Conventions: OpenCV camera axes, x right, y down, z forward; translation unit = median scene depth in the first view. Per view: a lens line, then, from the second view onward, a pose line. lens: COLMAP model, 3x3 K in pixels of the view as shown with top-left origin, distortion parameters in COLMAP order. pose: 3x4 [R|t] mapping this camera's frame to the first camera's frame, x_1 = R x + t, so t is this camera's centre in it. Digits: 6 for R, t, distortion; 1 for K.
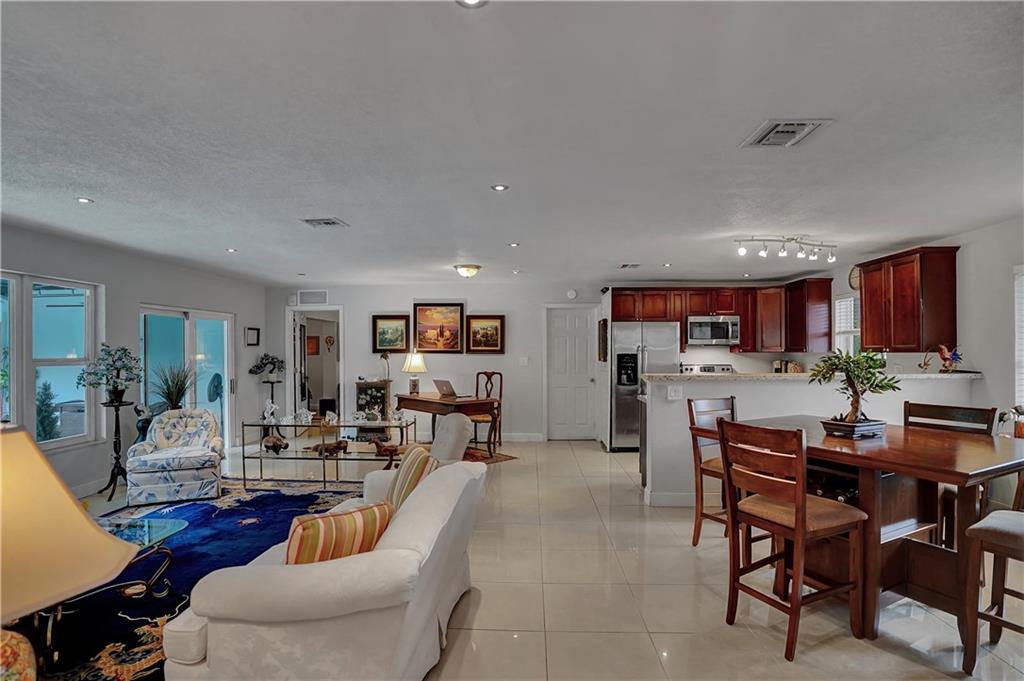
lens RADIAL K [[489.5, 0, 505.4], [0, 489.5, 351.1], [0, 0, 1]] dist [-0.087162, 0.045405]
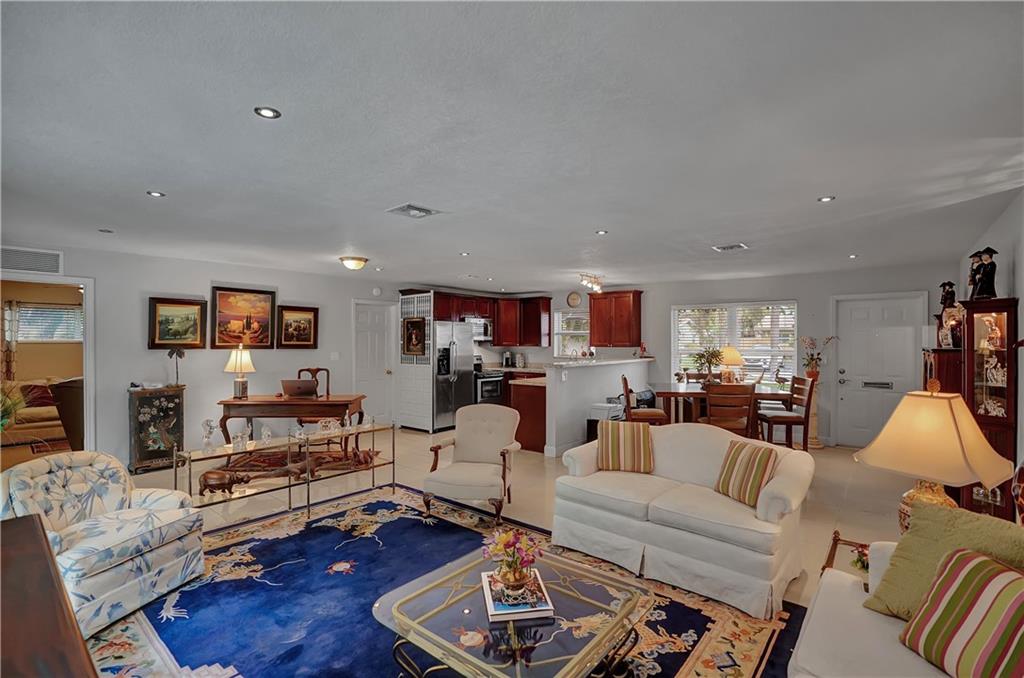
lens RADIAL K [[477.6, 0, 510.8], [0, 477.6, 336.7], [0, 0, 1]] dist [-0.079089, 0.033389]
pose [[0.592196, 0.010445, 0.805726, -0.567973], [-0.003070, 0.999938, -0.010707, -0.010180], [-0.805788, 0.003867, 0.592191, 0.177798]]
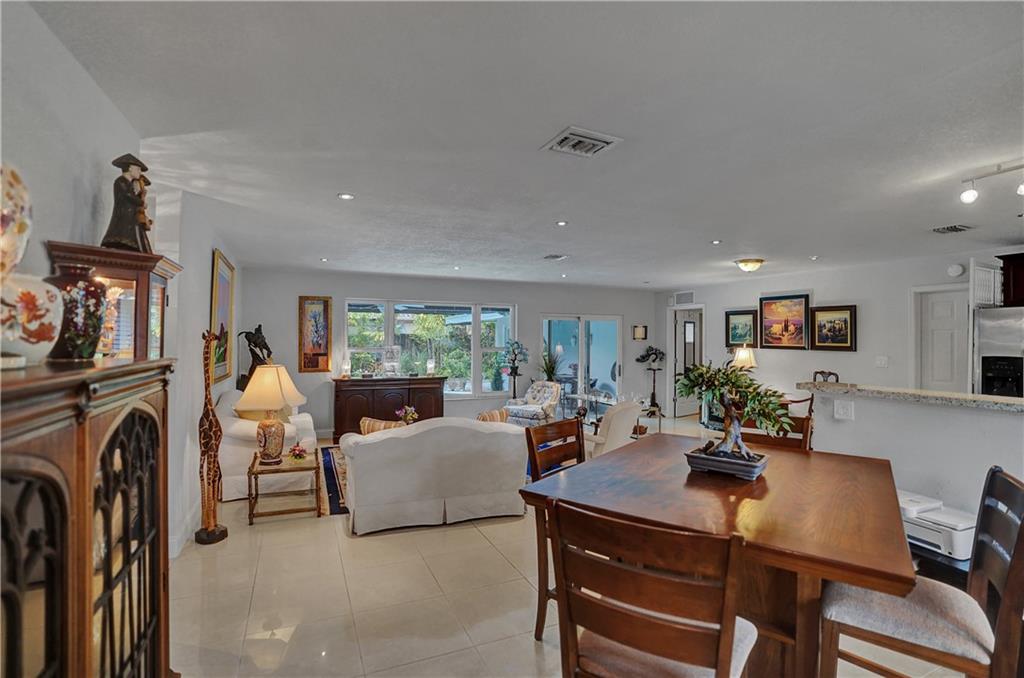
lens RADIAL K [[477.6, 0, 510.8], [0, 477.6, 336.7], [0, 0, 1]] dist [-0.079089, 0.033389]
pose [[0.455688, 0.001514, -0.890138, 0.473987], [-0.008521, 0.999960, -0.002661, -0.013972], [0.890099, 0.008797, 0.455683, 0.133813]]
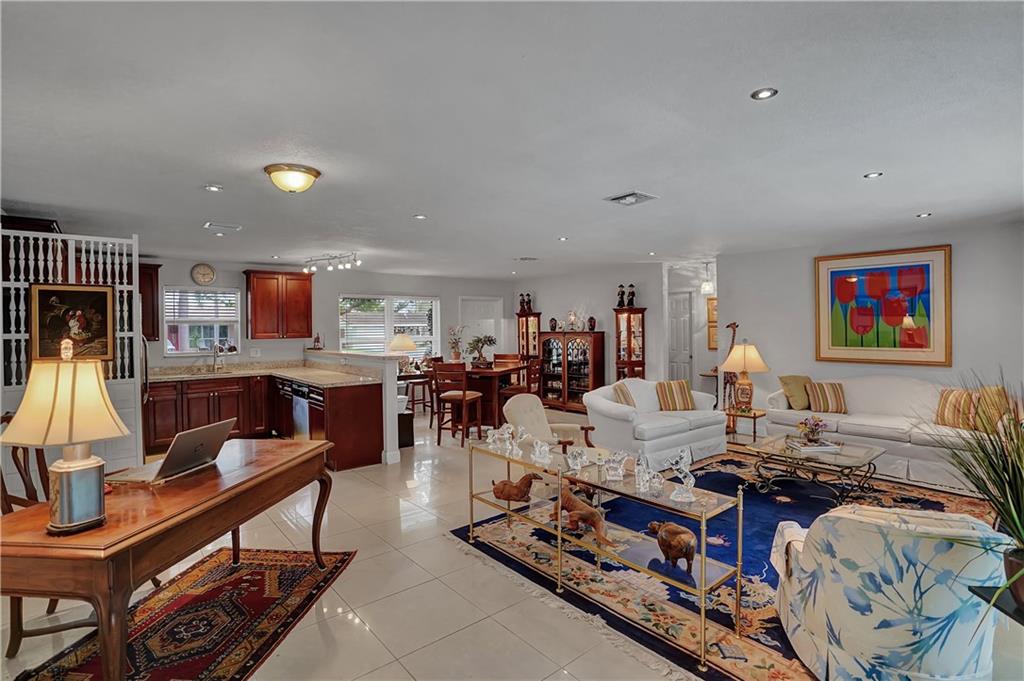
lens RADIAL K [[490.8, 0, 517.3], [0, 490.8, 338.9], [0, 0, 1]] dist [-0.065180, 0.025000]
pose [[-0.691209, -0.005078, 0.722637, -0.515306], [0.011901, 0.999760, 0.018409, -0.008620], [-0.722557, 0.021325, -0.690983, 1.037314]]
